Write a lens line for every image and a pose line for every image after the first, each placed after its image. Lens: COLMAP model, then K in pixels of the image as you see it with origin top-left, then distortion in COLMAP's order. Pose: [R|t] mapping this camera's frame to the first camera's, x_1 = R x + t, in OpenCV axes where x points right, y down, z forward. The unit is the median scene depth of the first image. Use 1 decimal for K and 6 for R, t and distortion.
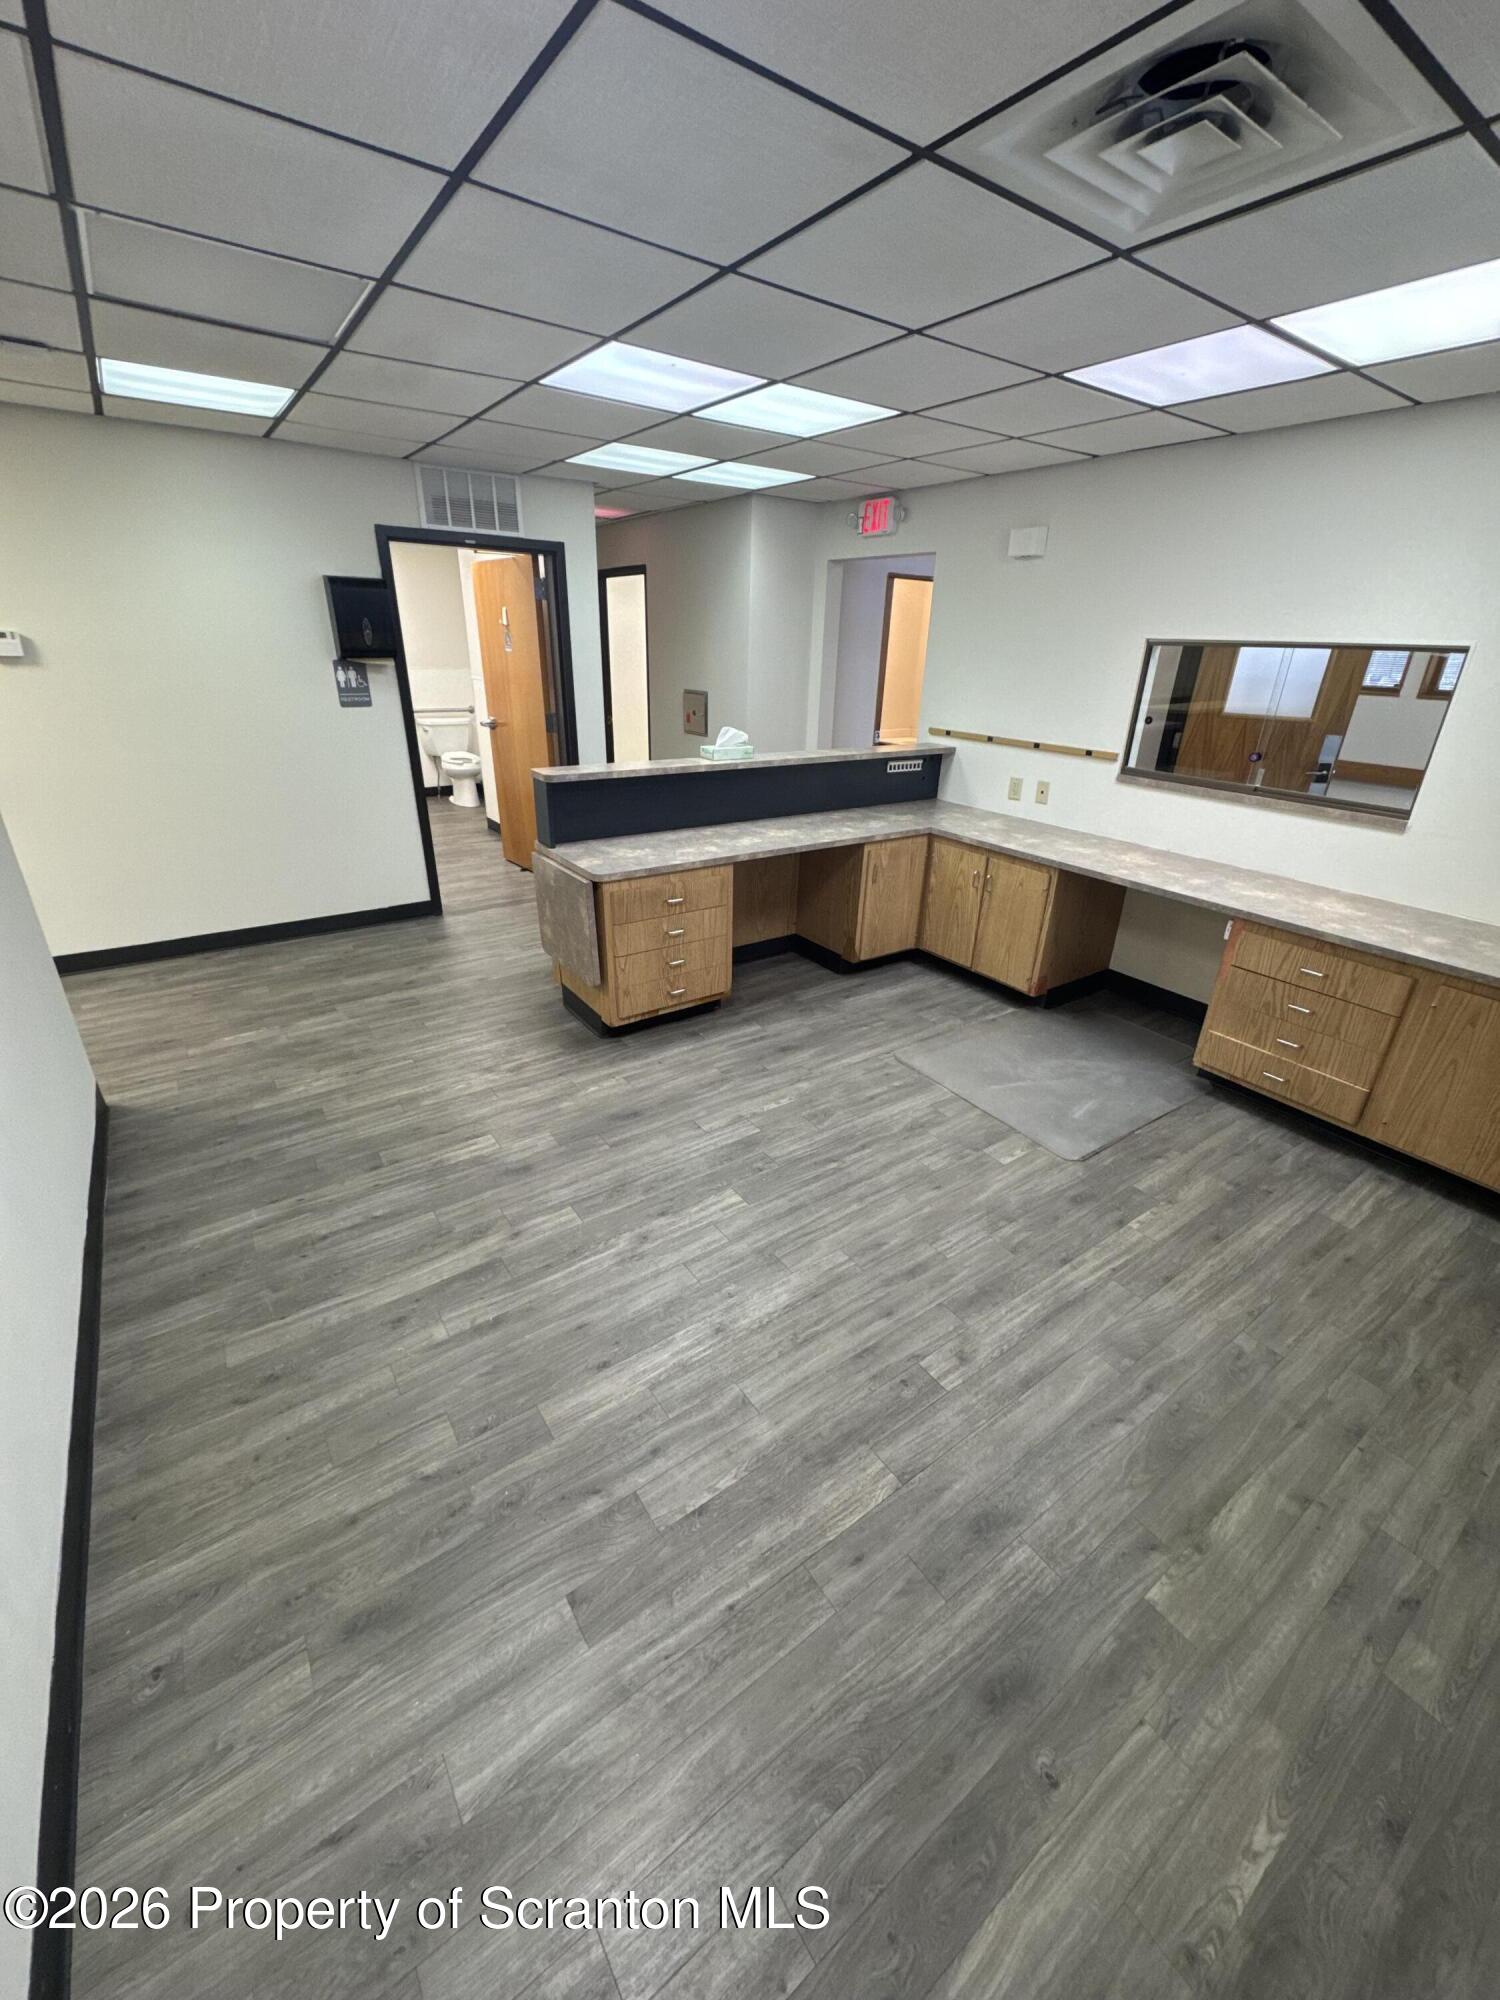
lens RADIAL K [[792.8, 0, 753.3], [0, 792.8, 1000.2], [0, 0, 1]] dist [-0.001951, 0.000353]
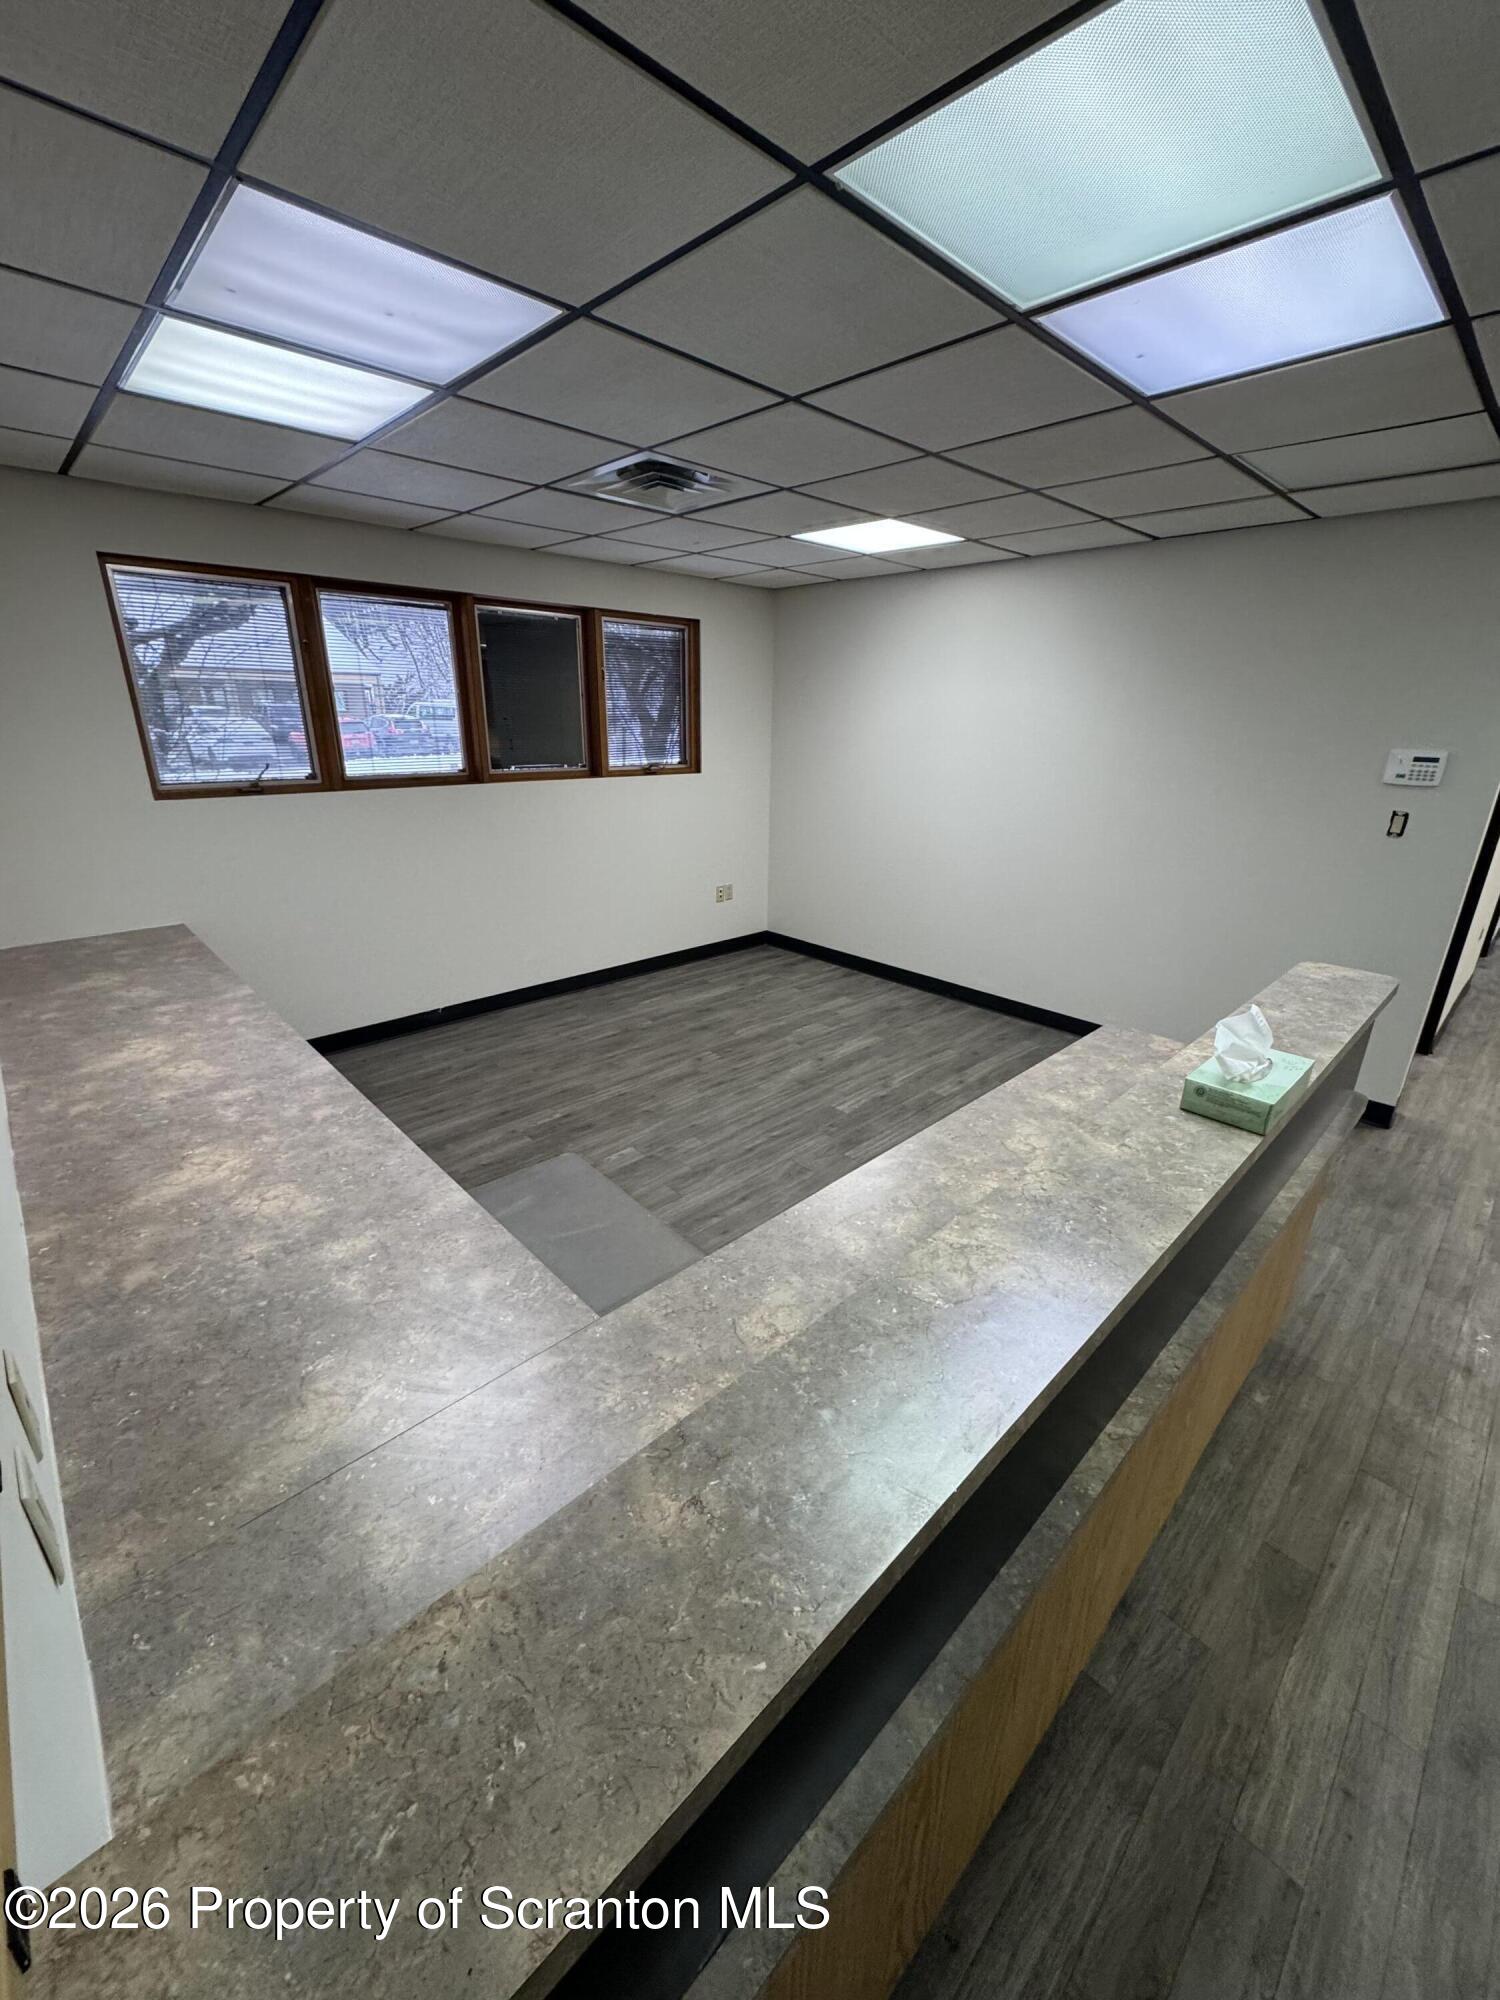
lens RADIAL K [[792.8, 0, 753.3], [0, 792.8, 1000.2], [0, 0, 1]] dist [-0.001951, 0.000353]
pose [[-0.988306, 0.011894, -0.152020, 0.379032], [-0.098607, 0.710599, 0.696653, -0.943778], [0.116311, 0.703497, -0.701116, 2.037916]]
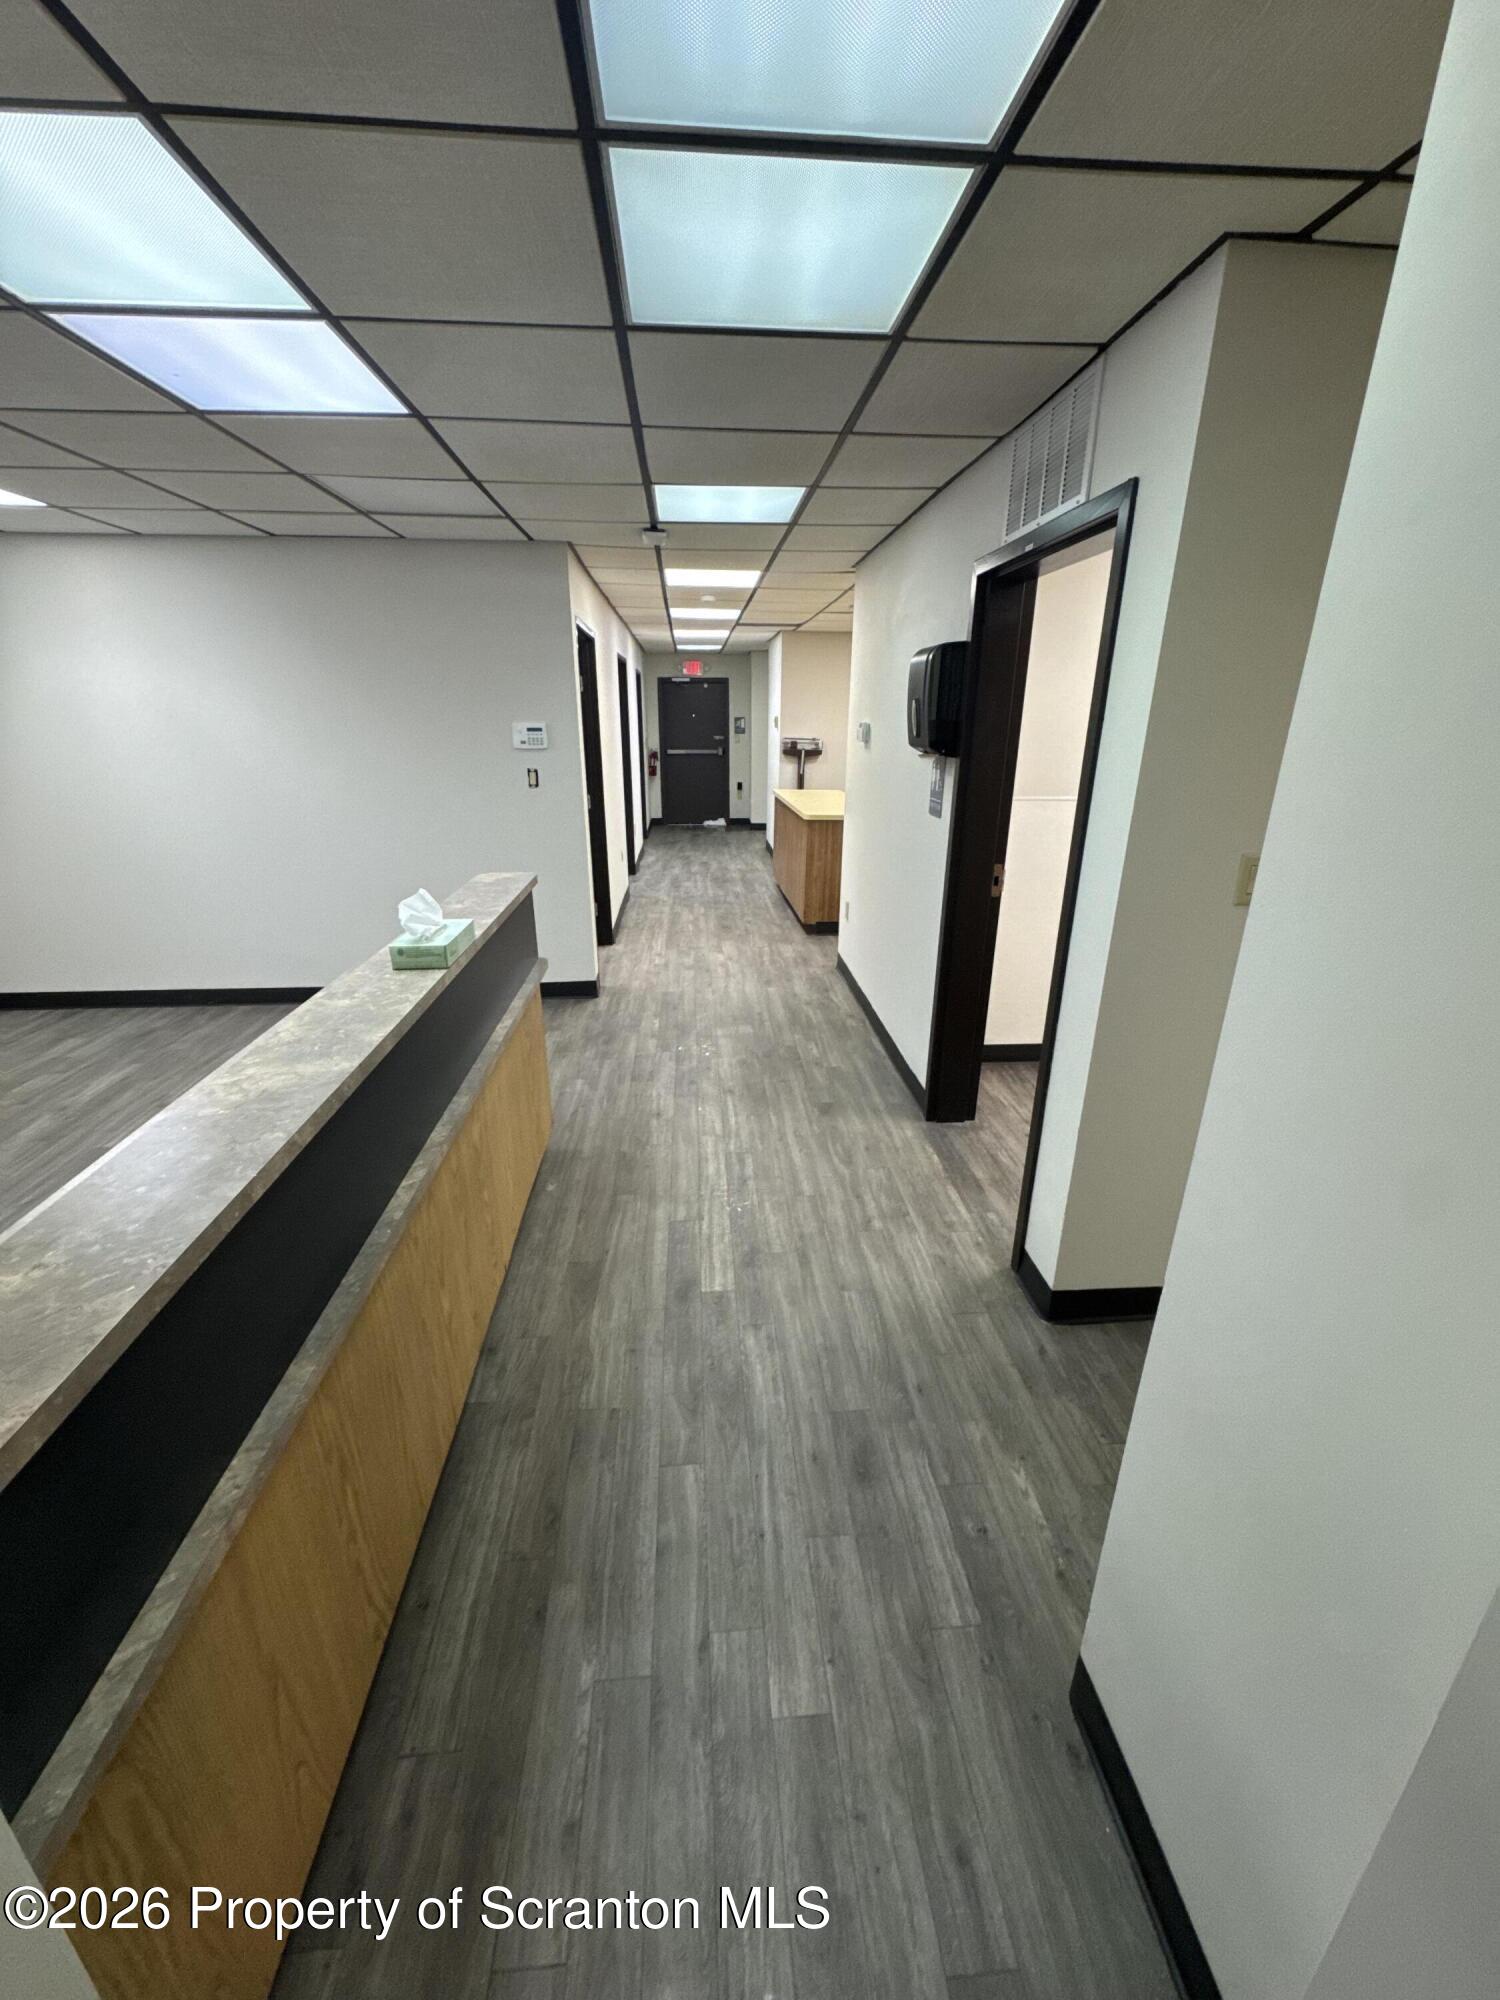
lens RADIAL K [[792.8, 0, 753.3], [0, 792.8, 1000.2], [0, 0, 1]] dist [-0.001951, 0.000353]
pose [[-0.517330, 0.264347, -0.813935, 0.451635], [-0.373780, 0.785787, 0.492776, -1.017449], [0.769843, 0.559160, -0.307703, 2.258921]]
